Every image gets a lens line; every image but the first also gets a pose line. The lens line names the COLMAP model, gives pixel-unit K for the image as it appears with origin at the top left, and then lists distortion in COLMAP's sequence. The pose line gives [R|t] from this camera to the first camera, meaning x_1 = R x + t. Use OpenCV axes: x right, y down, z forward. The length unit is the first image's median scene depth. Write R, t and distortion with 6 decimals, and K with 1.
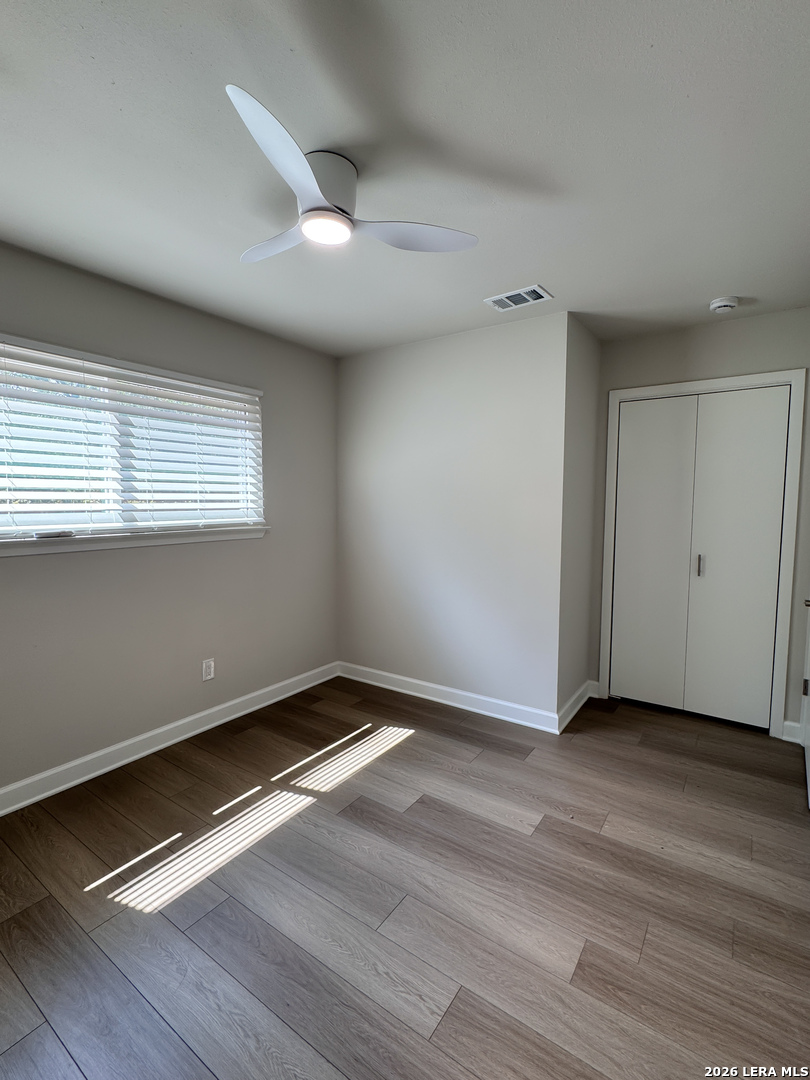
lens RADIAL K [[497.7, 0, 402.9], [0, 497.7, 539.8], [0, 0, 1]] dist [0.000526, 0.002215]
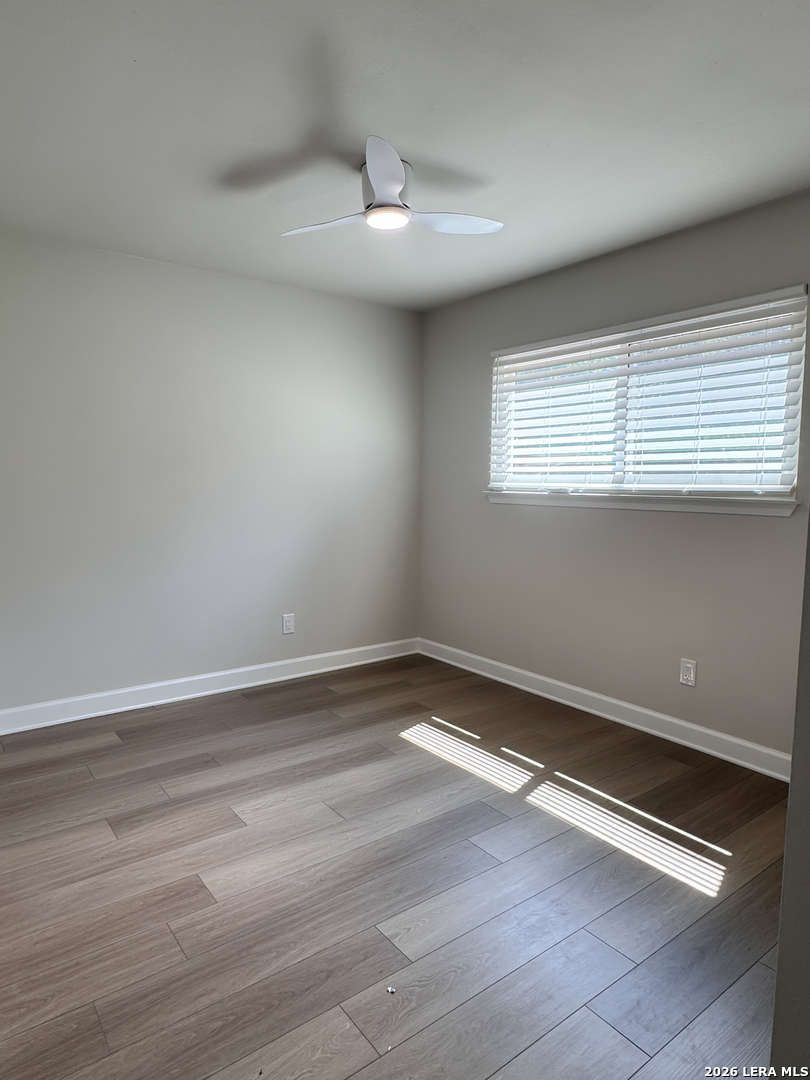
lens RADIAL K [[637.6, 0, 402.4], [0, 637.6, 541.9], [0, 0, 1]] dist [-0.000371, 0.005859]
pose [[-0.299309, 0.084034, -0.950449, 1.098724], [-0.086687, 0.989600, 0.114794, -0.039547], [0.950210, 0.116750, -0.288911, 1.297146]]
